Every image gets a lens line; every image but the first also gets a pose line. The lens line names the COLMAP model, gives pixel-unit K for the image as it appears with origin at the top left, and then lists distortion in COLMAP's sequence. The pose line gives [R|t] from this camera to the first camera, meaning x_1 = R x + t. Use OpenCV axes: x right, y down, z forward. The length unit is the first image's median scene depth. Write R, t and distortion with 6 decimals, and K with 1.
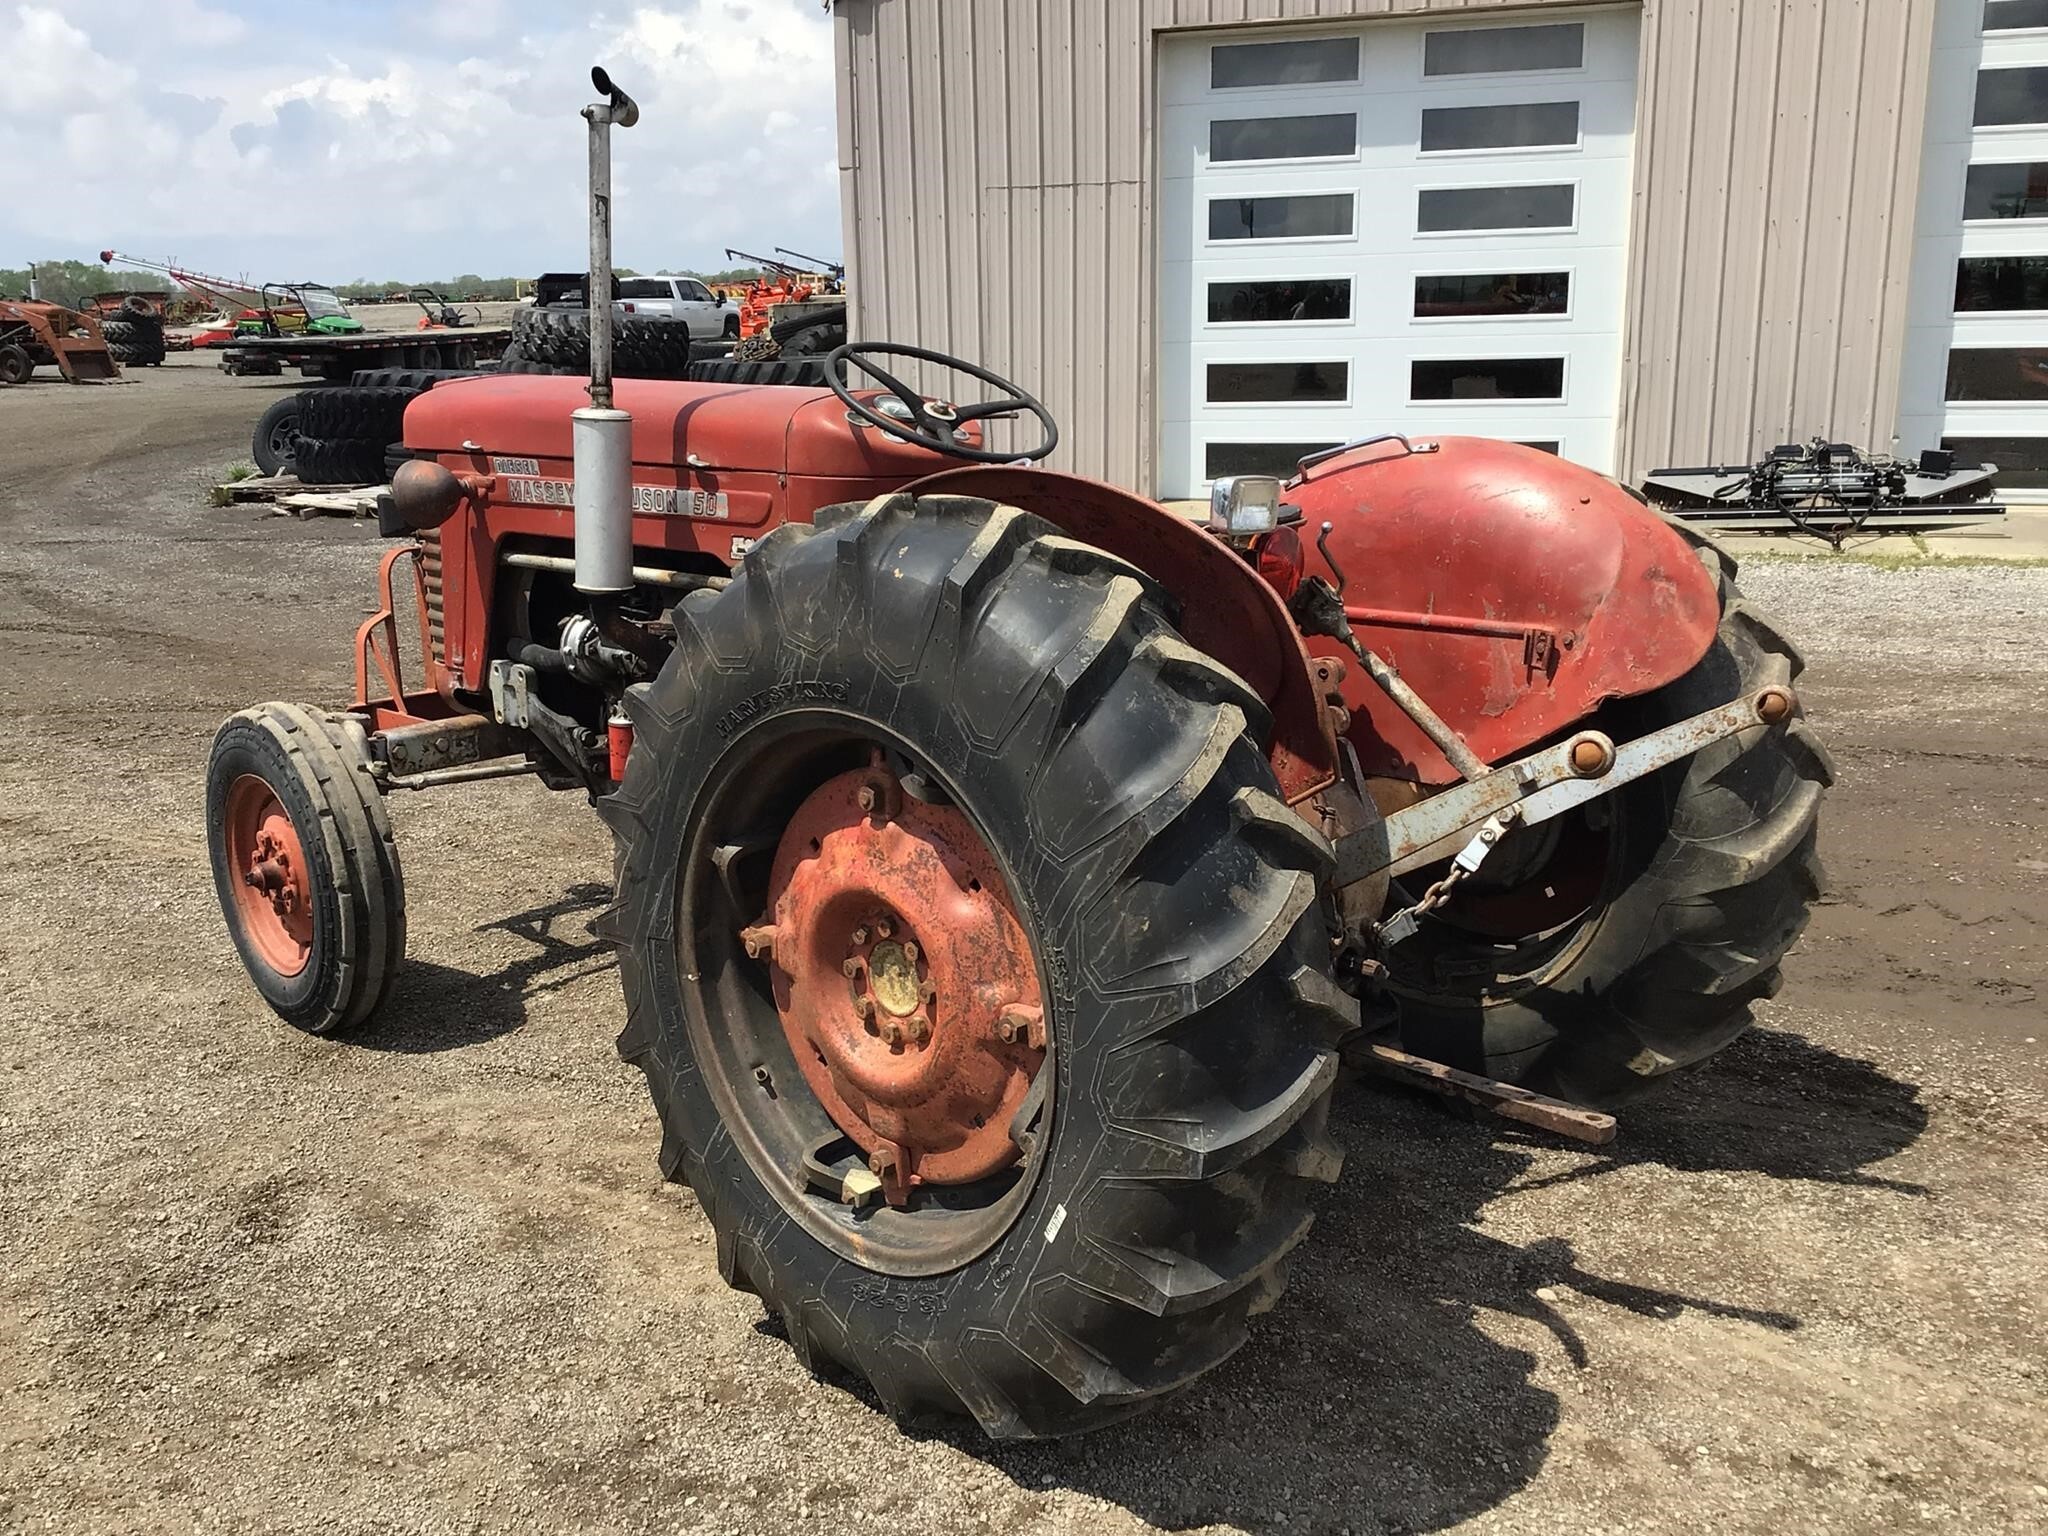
lens RADIAL K [[1879.9, 0, 1035.6], [0, 1879.9, 769.1], [0, 0, 1]] dist [0.068070, -0.131890]
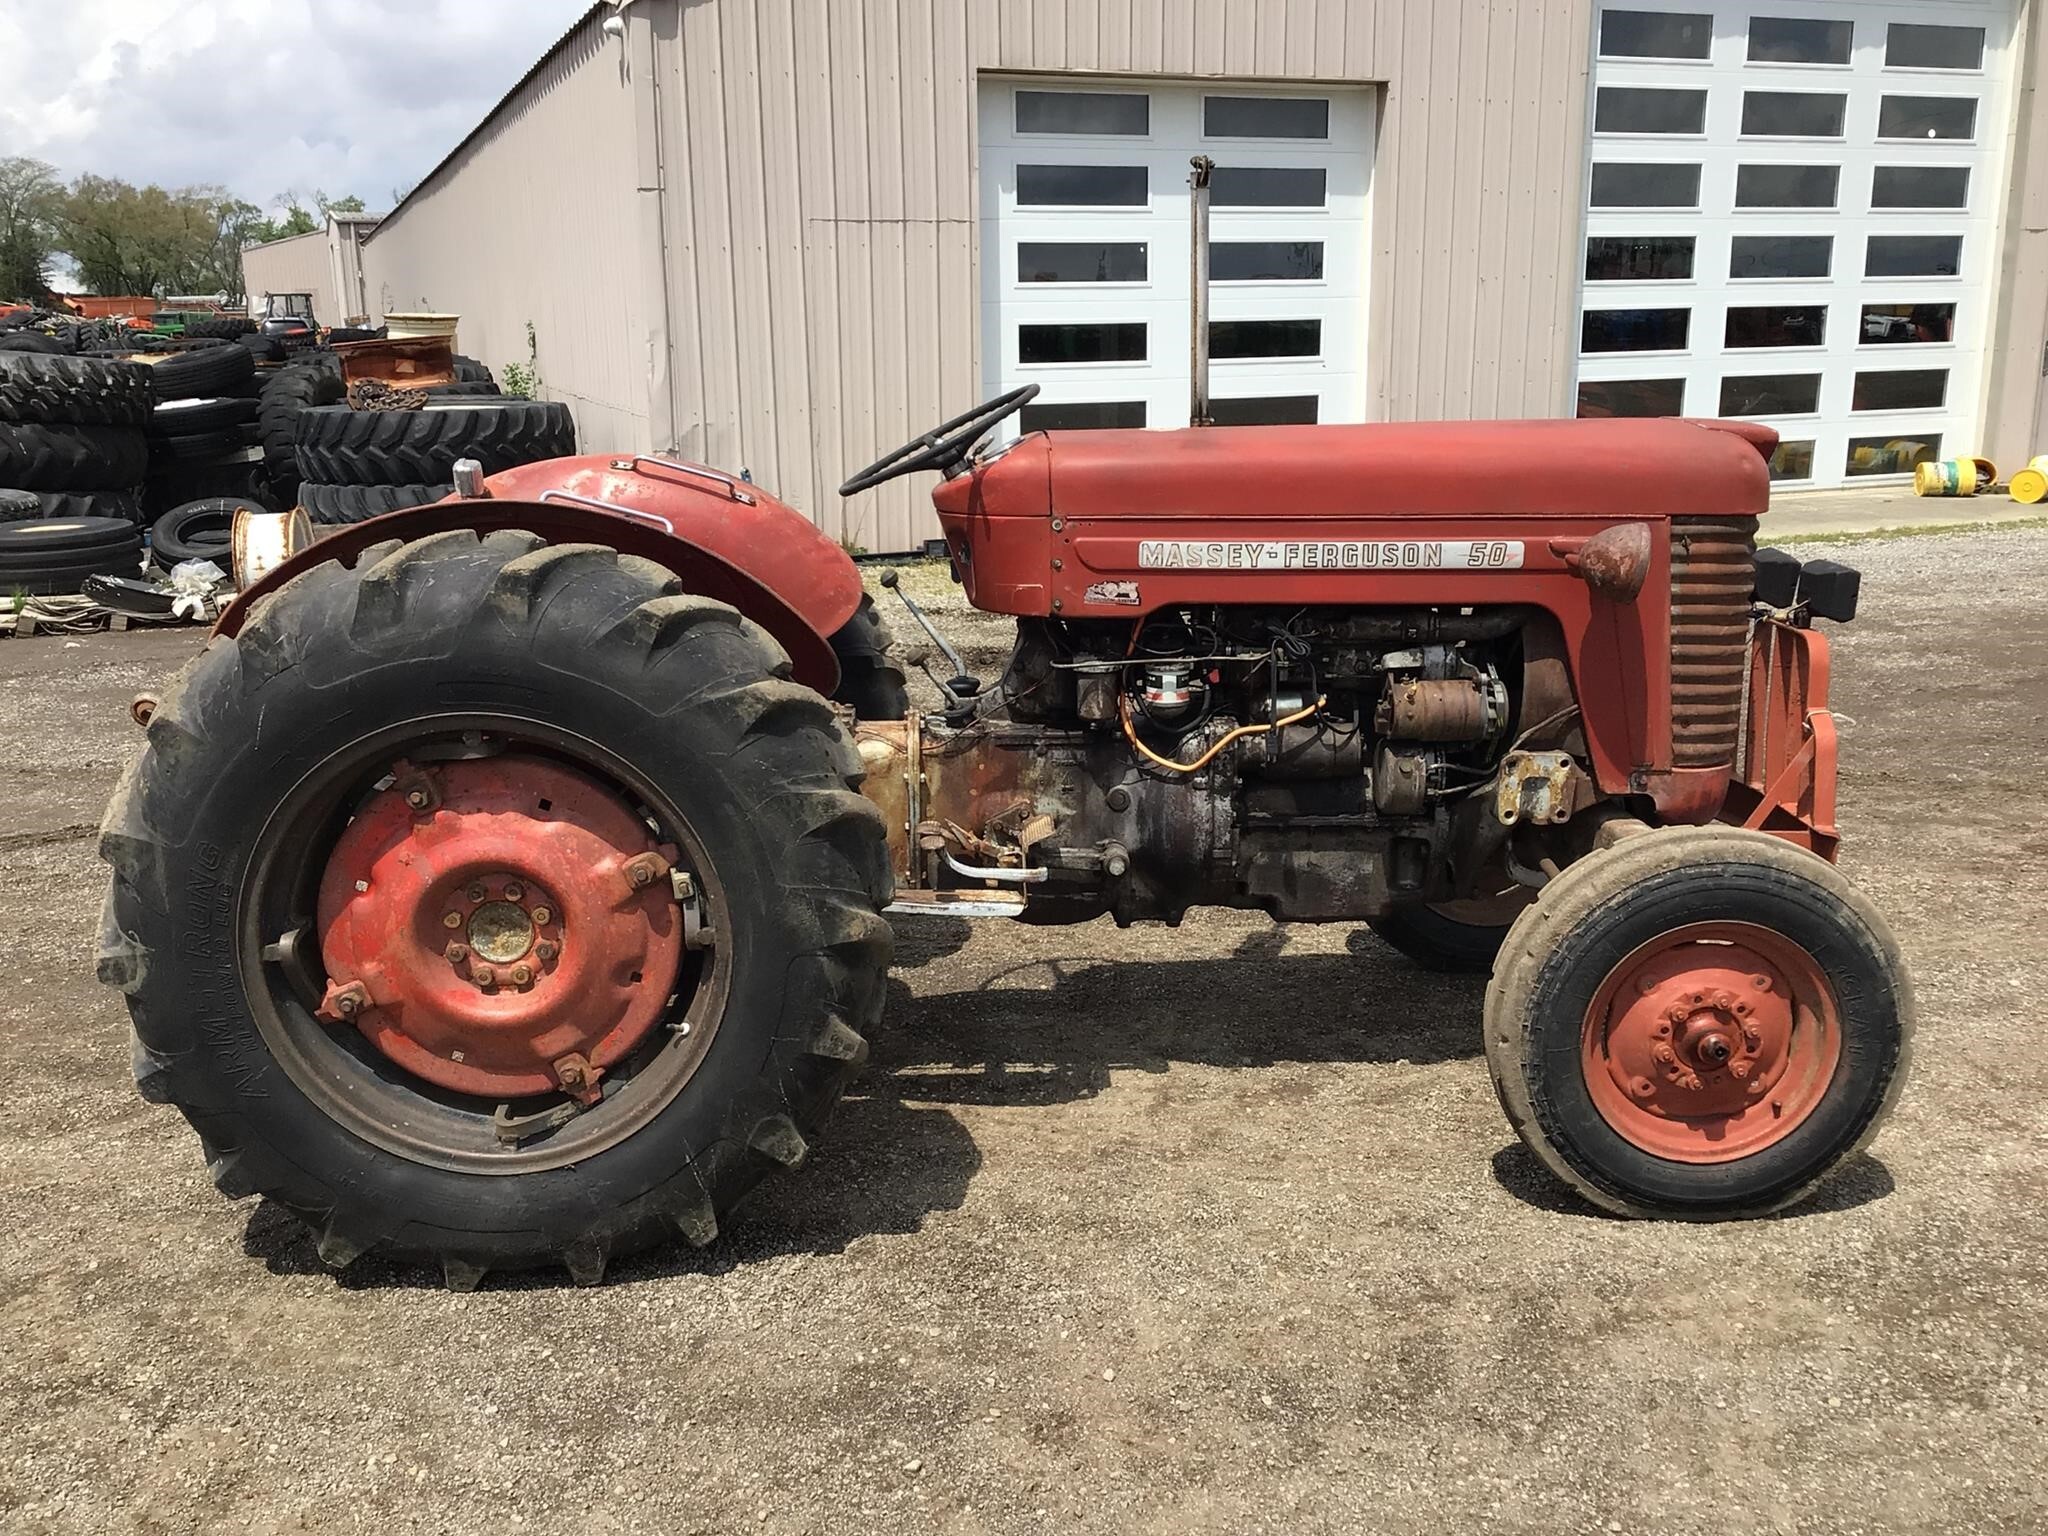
lens RADIAL K [[1879.9, 0, 1028.4], [0, 1879.9, 765.6], [0, 0, 1]] dist [0.068070, -0.131890]
pose [[0.780908, -0.132557, 0.610419, -0.561909], [0.148090, 0.988652, 0.025241, -0.052243], [-0.606838, 0.070686, 0.791676, 0.227872]]
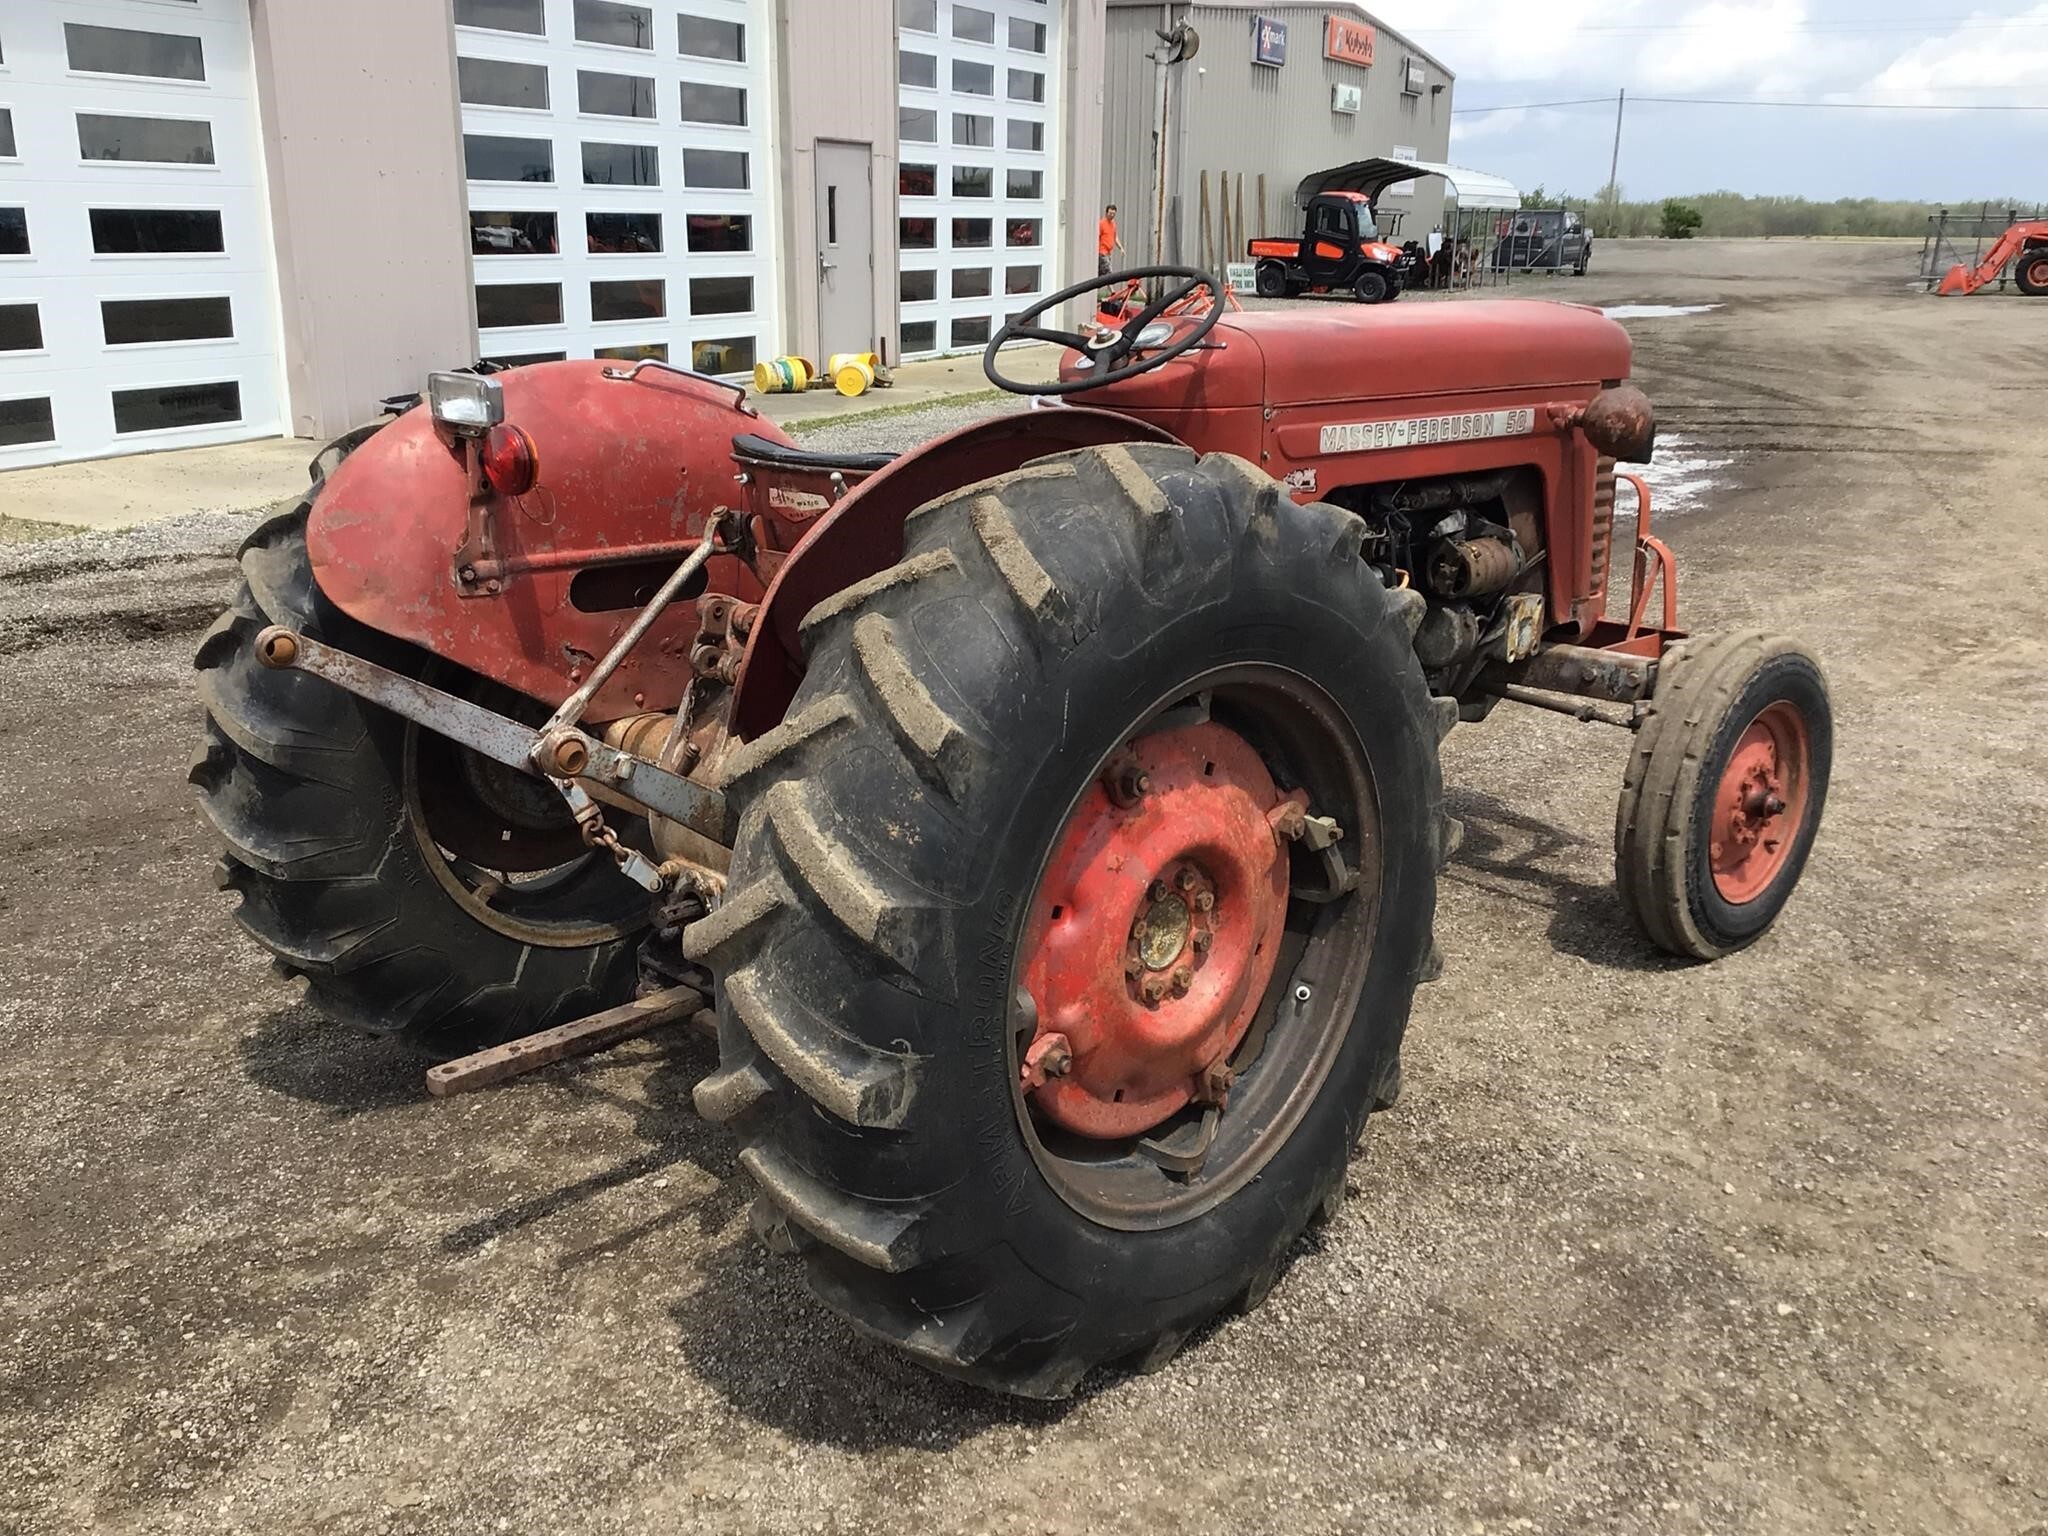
lens RADIAL K [[1879.9, 0, 1019.0], [0, 1879.9, 771.9], [0, 0, 1]] dist [0.068070, -0.131890]
pose [[0.139954, -0.254099, 0.956999, -0.778358], [0.233314, 0.947759, 0.217525, -0.155033], [-0.962277, 0.192838, 0.191927, 0.692390]]
